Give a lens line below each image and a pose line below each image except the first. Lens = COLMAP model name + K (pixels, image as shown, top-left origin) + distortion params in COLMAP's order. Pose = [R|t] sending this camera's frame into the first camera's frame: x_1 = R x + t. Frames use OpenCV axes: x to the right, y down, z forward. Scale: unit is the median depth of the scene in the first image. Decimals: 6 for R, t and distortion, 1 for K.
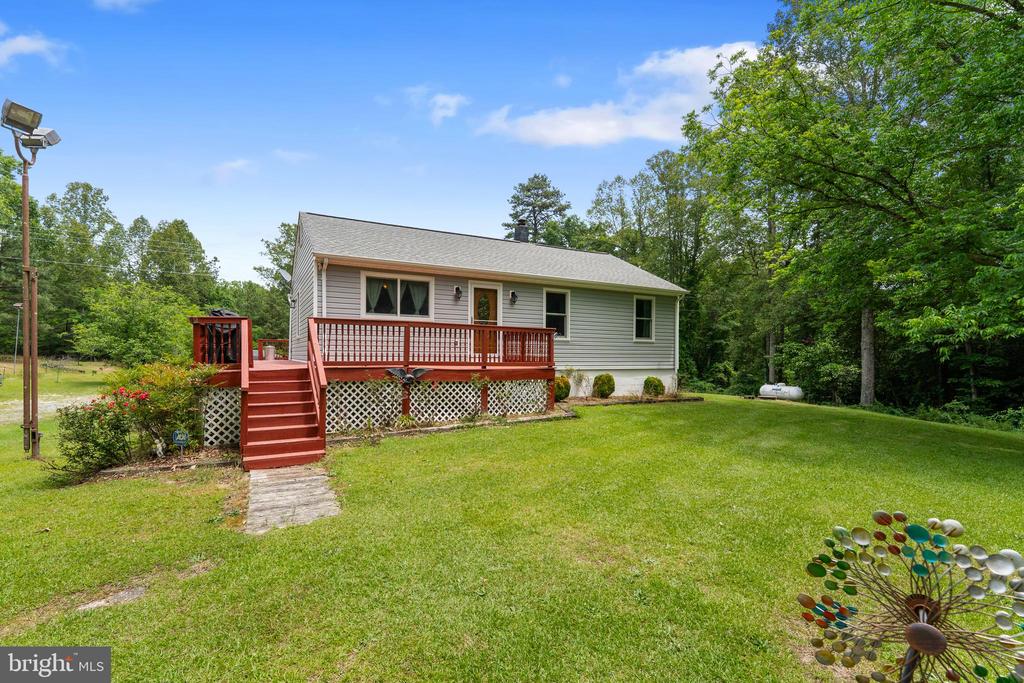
lens RADIAL K [[460.7, 0, 496.4], [0, 460.7, 361.6], [0, 0, 1]] dist [-0.004743, 0.000428]
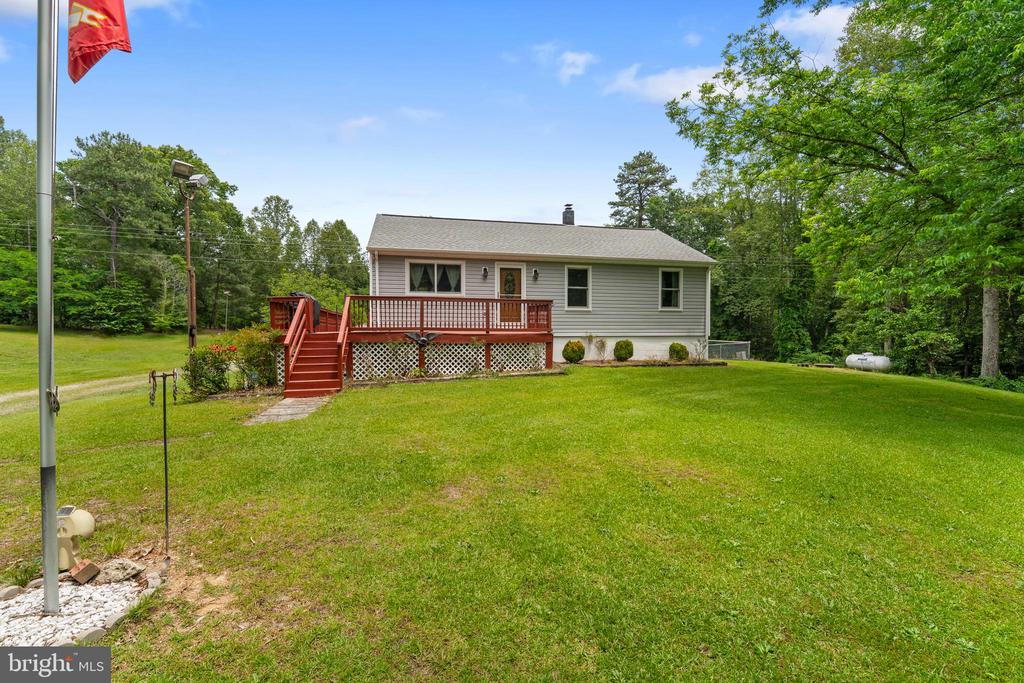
lens RADIAL K [[435.2, 0, 516.4], [0, 435.2, 342.7], [0, 0, 1]] dist [-0.002951, -0.000301]
pose [[0.968860, 0.000383, -0.247610, 0.243466], [0.003769, 0.999860, 0.016295, 0.015301], [0.247582, -0.016720, 0.968723, -0.085529]]
